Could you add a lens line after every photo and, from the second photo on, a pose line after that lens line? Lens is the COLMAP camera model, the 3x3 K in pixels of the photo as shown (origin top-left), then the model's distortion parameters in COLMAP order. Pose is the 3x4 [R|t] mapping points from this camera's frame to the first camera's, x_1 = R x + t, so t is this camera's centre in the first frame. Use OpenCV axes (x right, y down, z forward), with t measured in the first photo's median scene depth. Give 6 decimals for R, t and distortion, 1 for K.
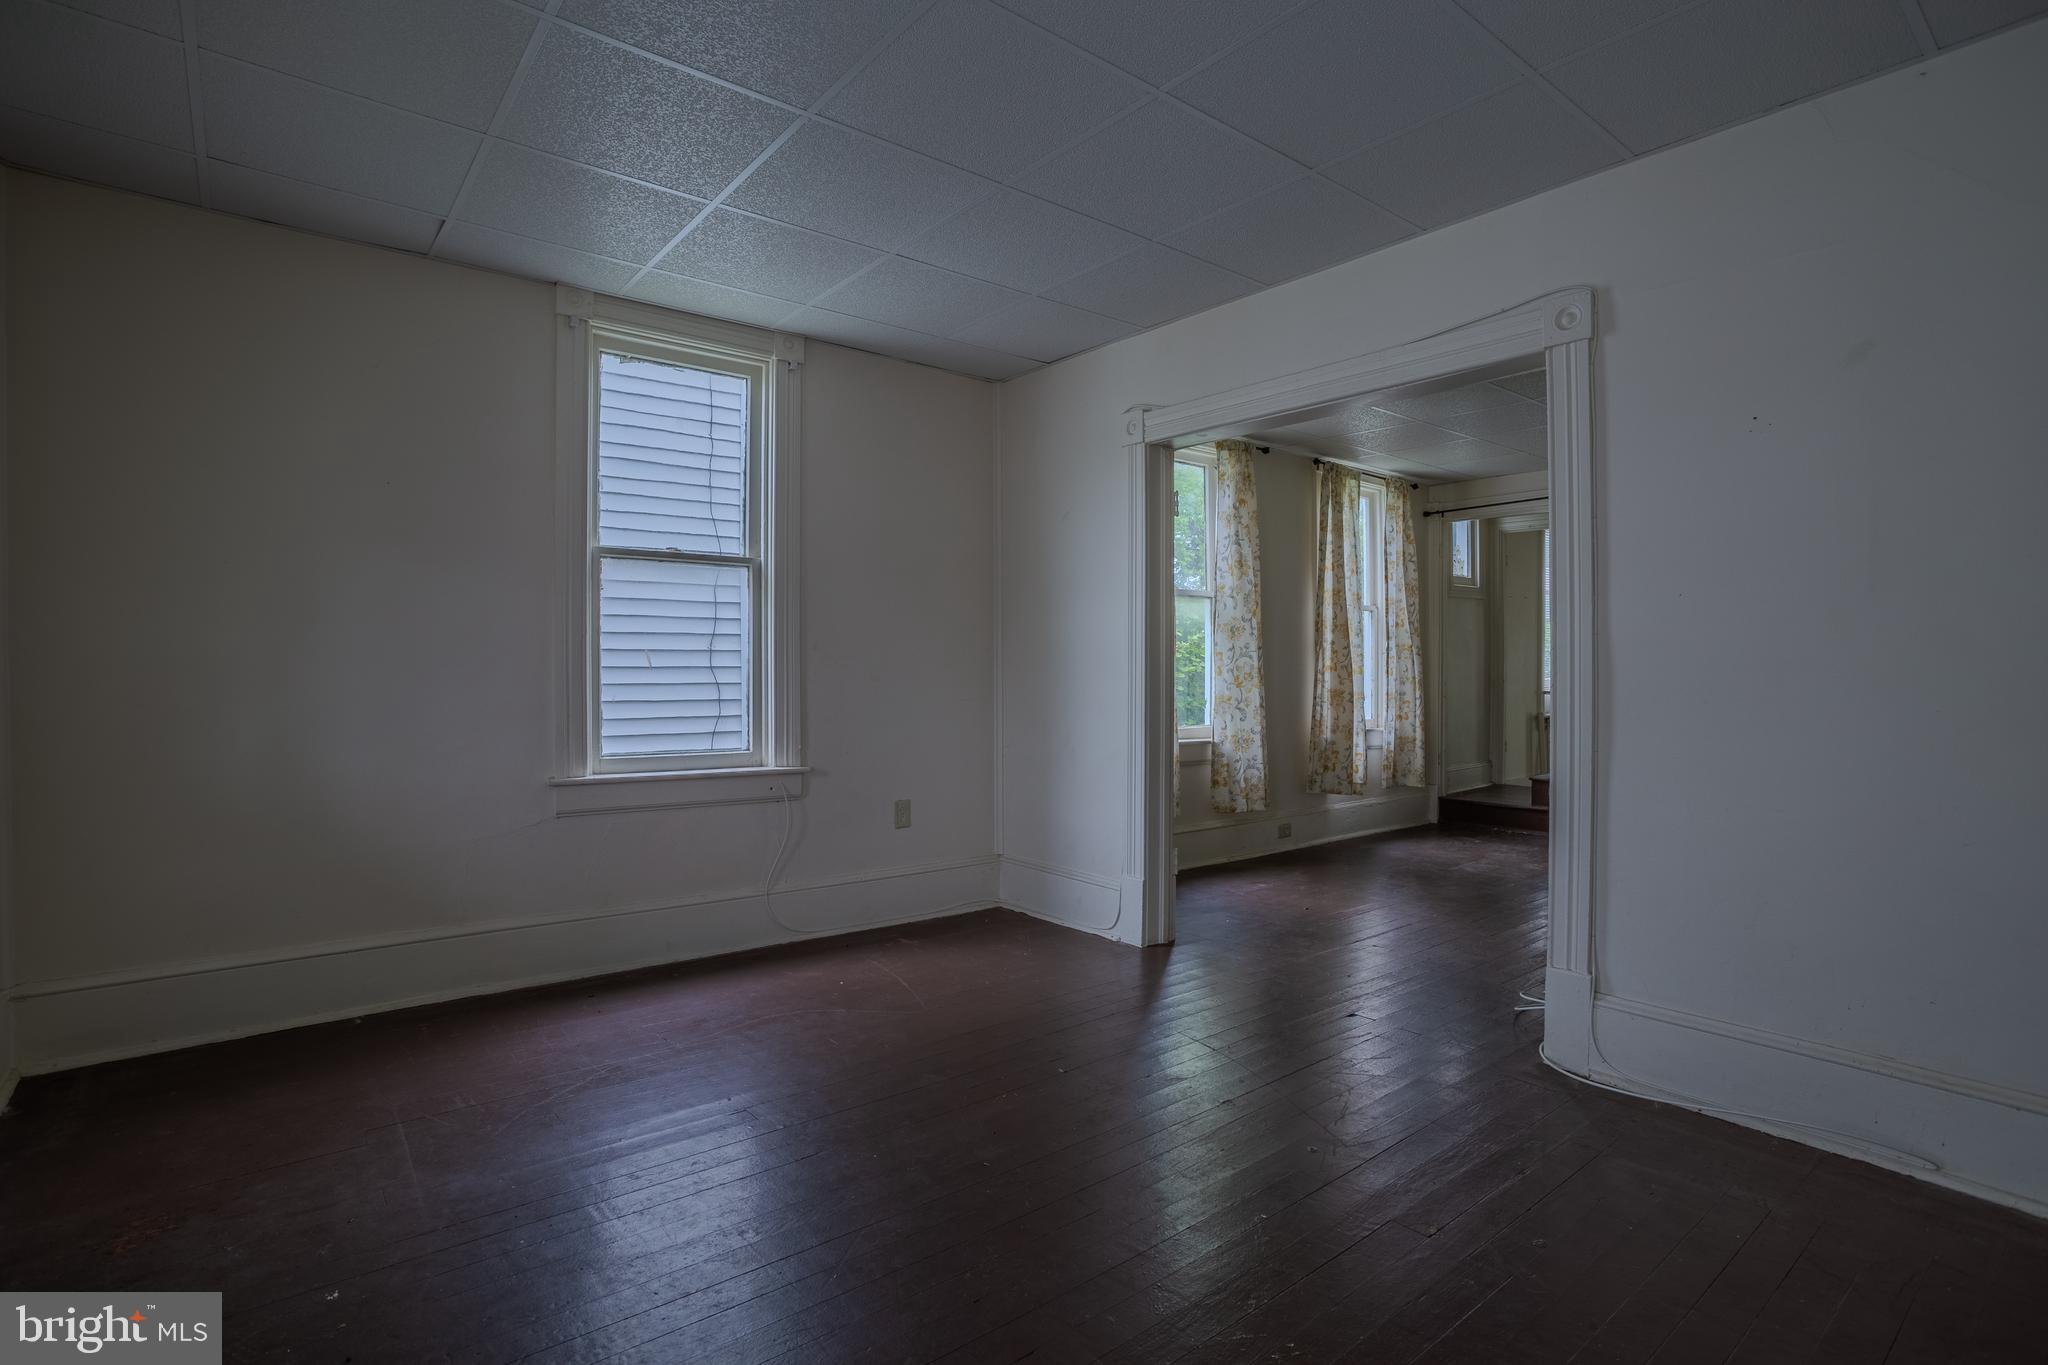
lens RADIAL K [[1011.9, 0, 1026.1], [0, 1011.9, 666.6], [0, 0, 1]] dist [-0.000607, -0.000005]
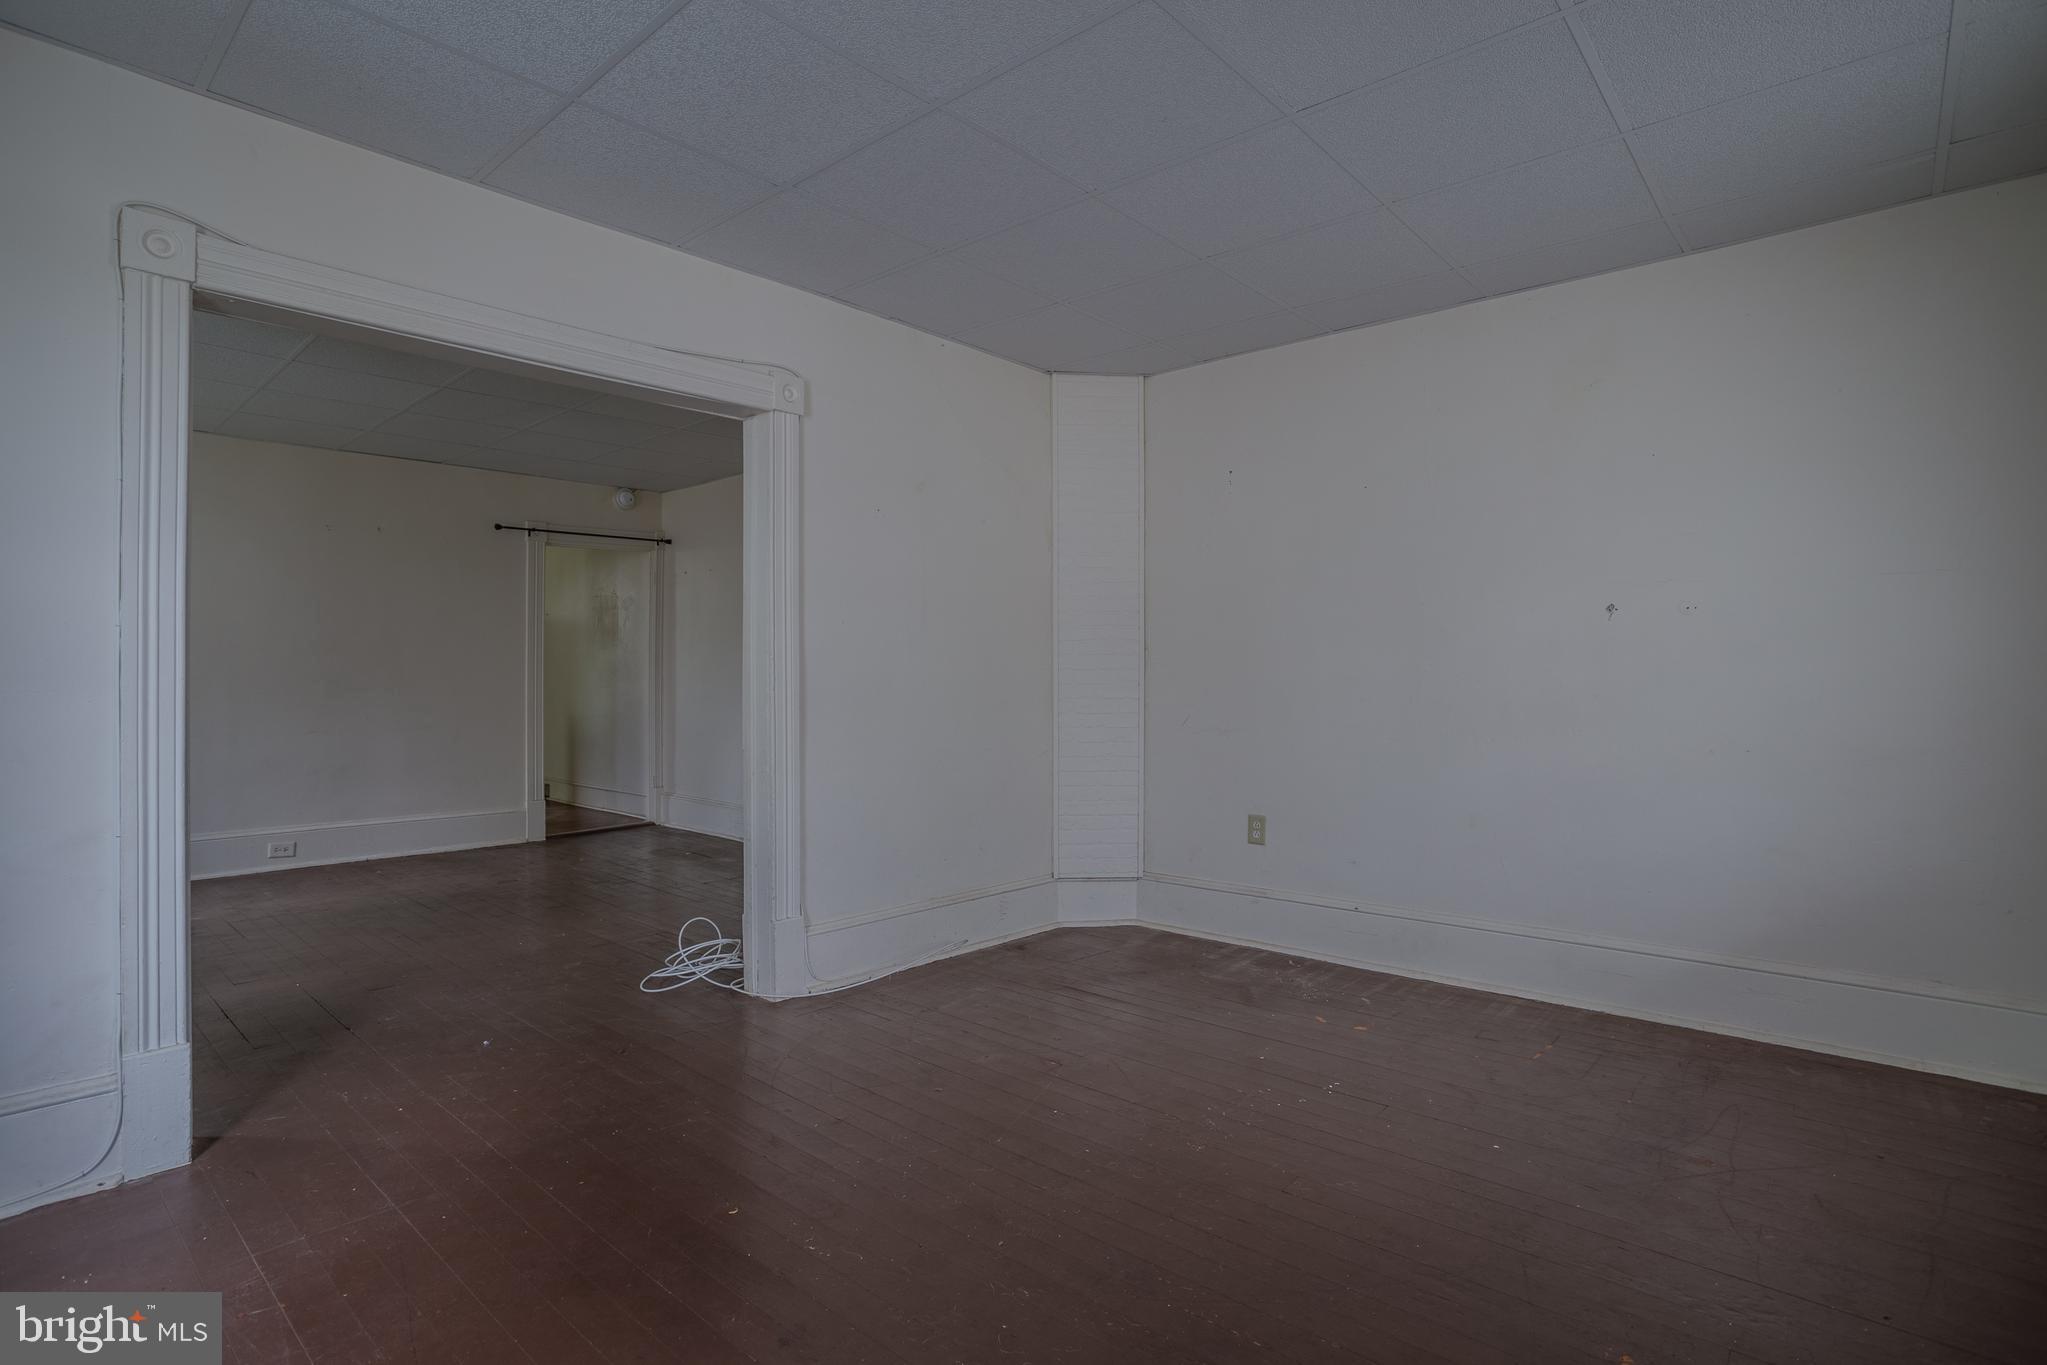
lens RADIAL K [[1011.4, 0, 1025.6], [0, 1011.4, 666.6], [0, 0, 1]] dist [-0.000607, -0.000005]
pose [[-0.116567, -0.000680, 0.993183, -0.701540], [-0.007708, 0.999970, -0.000220, -0.011060], [-0.993153, -0.007681, -0.116569, 0.822667]]
